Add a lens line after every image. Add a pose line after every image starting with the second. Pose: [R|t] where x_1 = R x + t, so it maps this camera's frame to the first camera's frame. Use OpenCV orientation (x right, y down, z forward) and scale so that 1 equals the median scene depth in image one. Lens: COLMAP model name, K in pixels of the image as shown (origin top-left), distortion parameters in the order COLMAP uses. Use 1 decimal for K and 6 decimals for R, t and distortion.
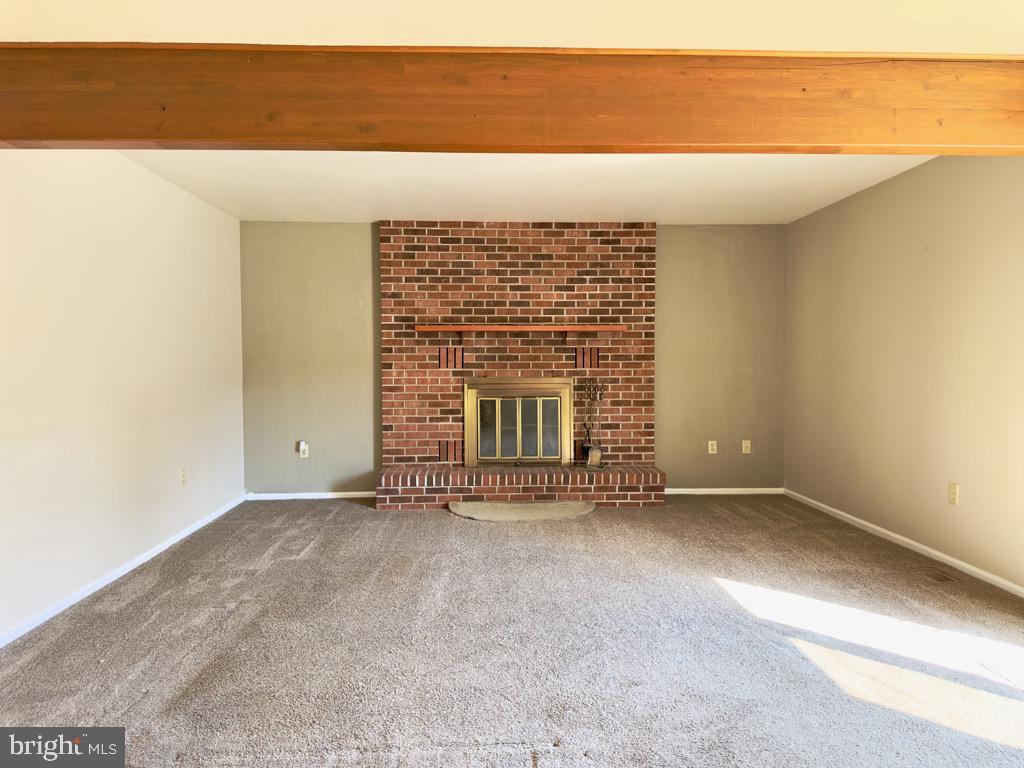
lens RADIAL K [[723.8, 0, 512.0], [0, 723.8, 384.0], [0, 0, 1]] dist [0.129372, -0.180801]
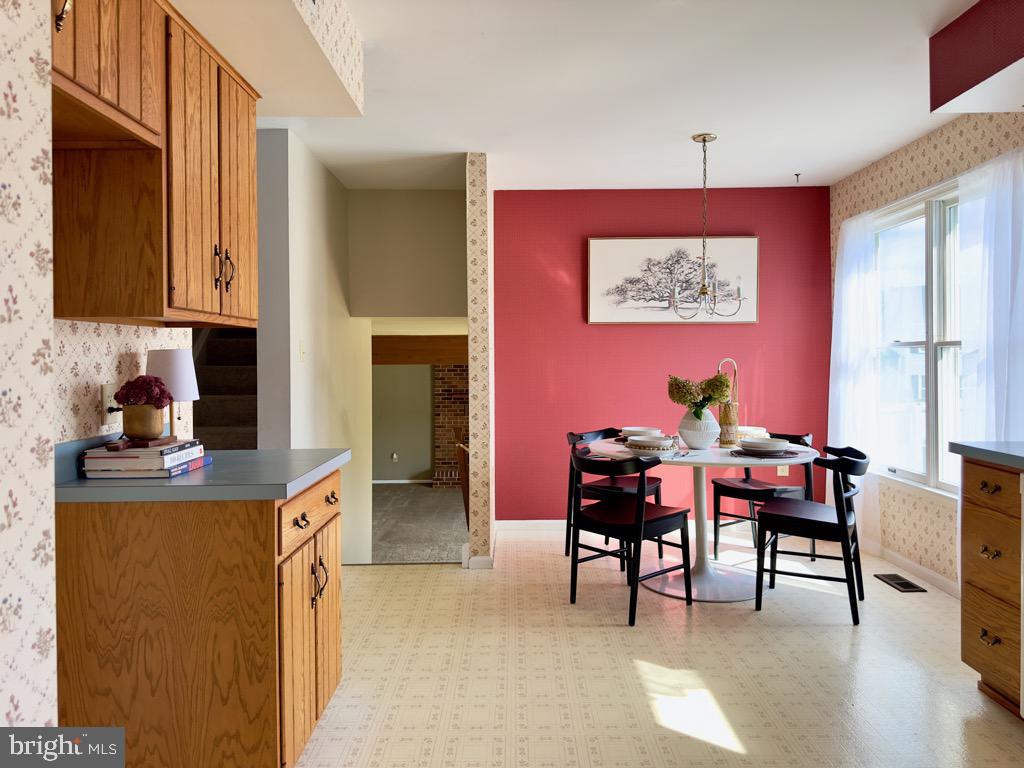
lens RADIAL K [[723.8, 0, 512.0], [0, 723.8, 384.0], [0, 0, 1]] dist [0.129372, -0.180801]
pose [[0.999039, 0.001579, -0.043807, 0.110890], [-0.001445, 0.999994, 0.003078, -0.113505], [0.043812, -0.003011, 0.999035, -0.923248]]
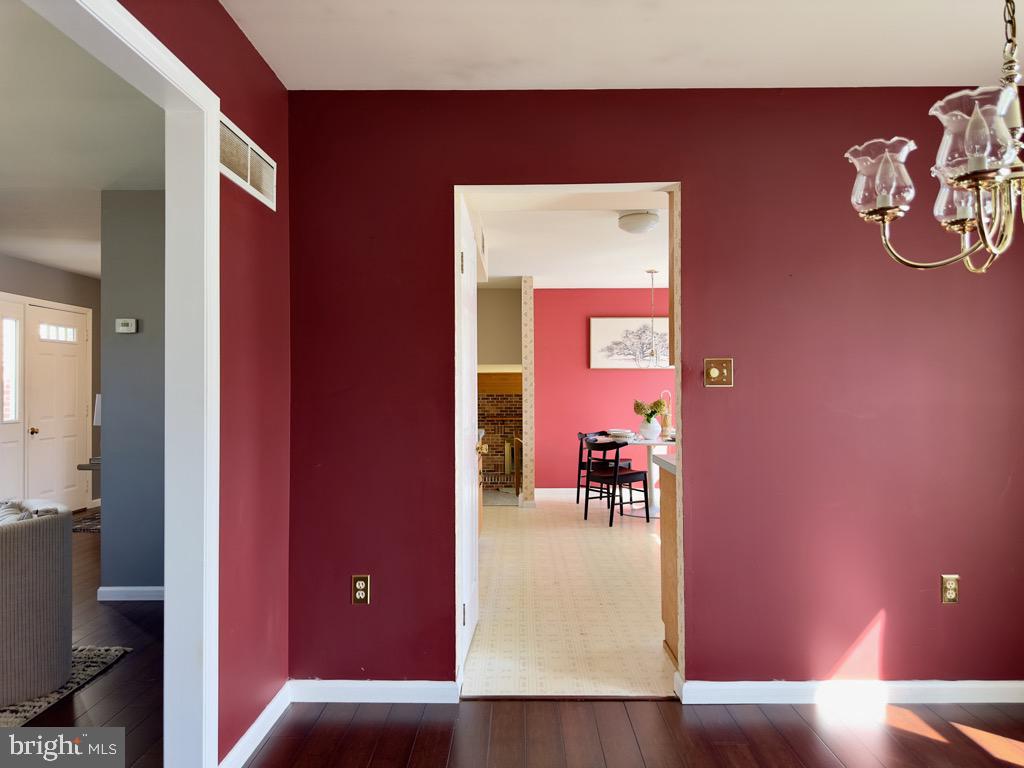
lens RADIAL K [[723.8, 0, 512.0], [0, 723.8, 384.0], [0, 0, 1]] dist [0.129372, -0.180801]
pose [[0.998744, 0.003624, -0.049970, 0.081833], [-0.005599, 0.999206, -0.039434, -0.096383], [0.049787, 0.039664, 0.997972, -1.482500]]
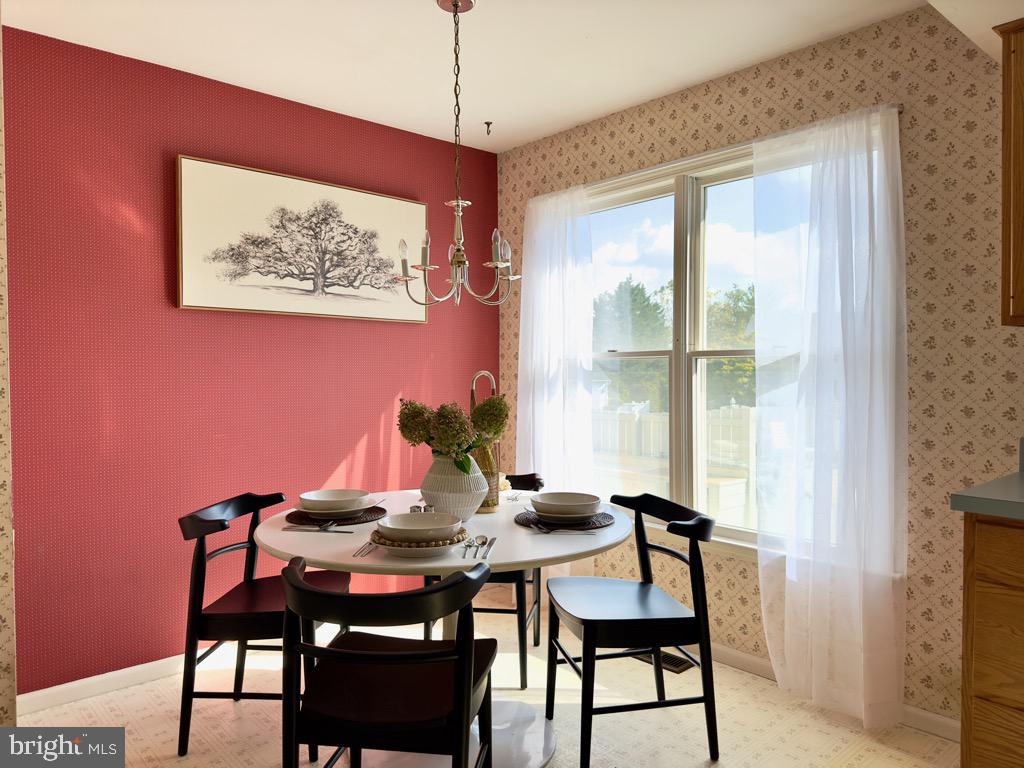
lens RADIAL K [[735.3, 0, 511.9], [0, 735.3, 395.0], [0, 0, 1]] dist [0.005191, -0.001537]
pose [[0.779193, -0.010454, 0.626697, 0.027313], [0.016755, 0.999851, -0.004153, -0.119152], [-0.626560, 0.013736, 0.779252, -0.570458]]
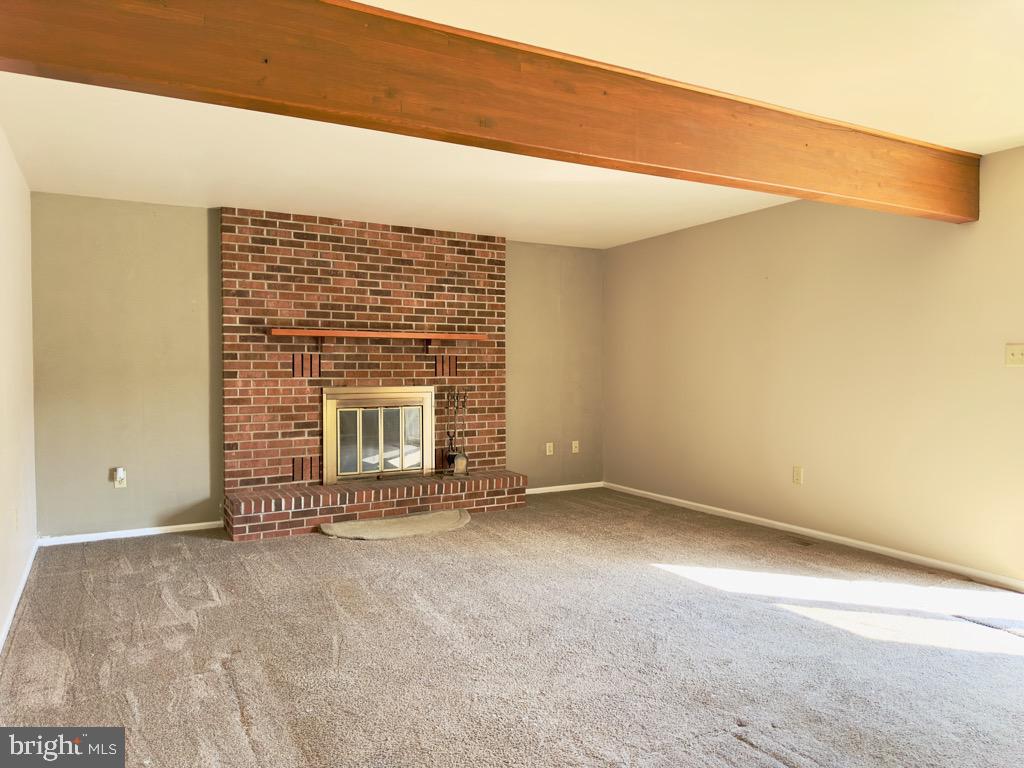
lens RADIAL K [[723.8, 0, 512.0], [0, 723.8, 384.0], [0, 0, 1]] dist [0.129372, -0.180801]
pose [[0.888048, -0.008826, 0.459666, -0.276799], [0.013786, 0.999877, -0.007434, -0.002717], [-0.459544, 0.012939, 0.888061, 0.071748]]
